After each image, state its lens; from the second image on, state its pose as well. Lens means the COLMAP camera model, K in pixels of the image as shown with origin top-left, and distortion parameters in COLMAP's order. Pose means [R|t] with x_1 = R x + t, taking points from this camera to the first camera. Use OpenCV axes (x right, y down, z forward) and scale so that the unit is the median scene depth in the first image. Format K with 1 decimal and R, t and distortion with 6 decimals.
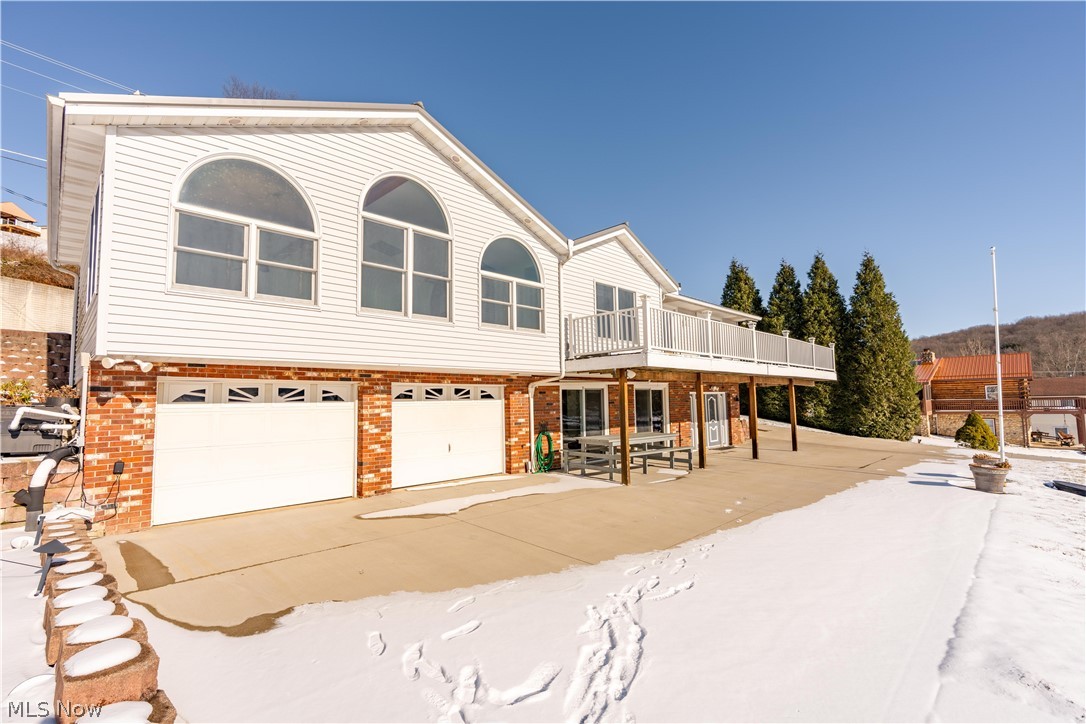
lens RADIAL K [[467.0, 0, 543.6], [0, 467.0, 387.2], [0, 0, 1]] dist [-0.002469, -0.000342]
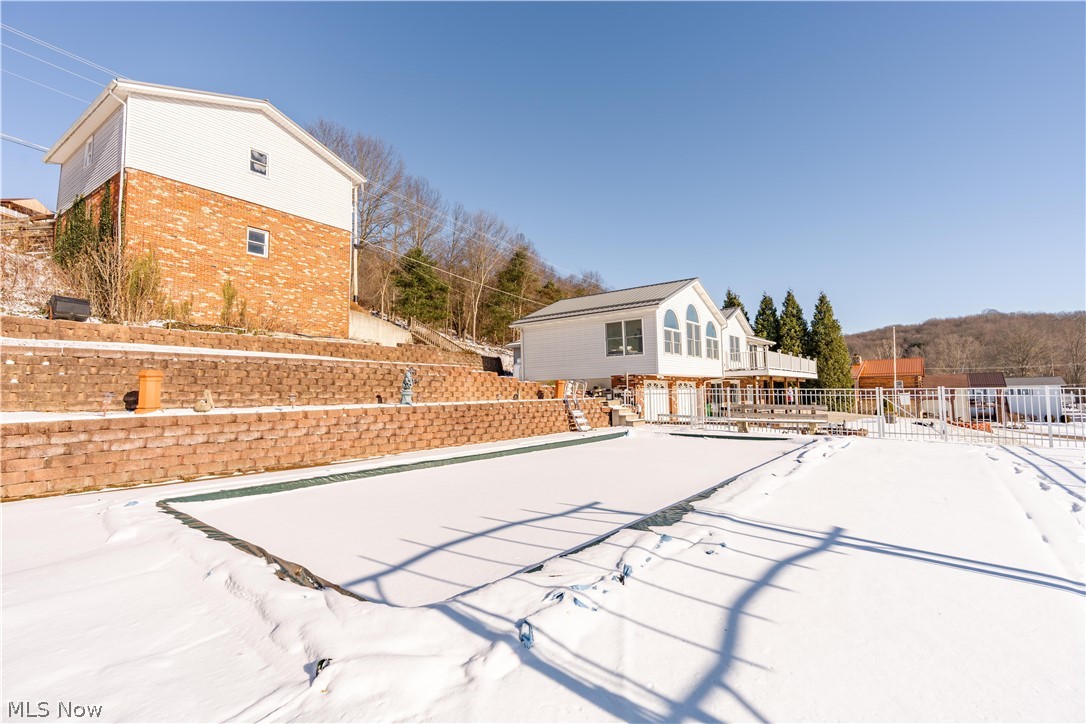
lens RADIAL K [[467.0, 0, 543.6], [0, 467.0, 387.2], [0, 0, 1]] dist [-0.002469, -0.000342]
pose [[0.993944, -0.000471, 0.109886, -0.348488], [-0.001153, 0.999891, 0.014721, -0.003334], [-0.109881, -0.014759, 0.993835, -0.382142]]
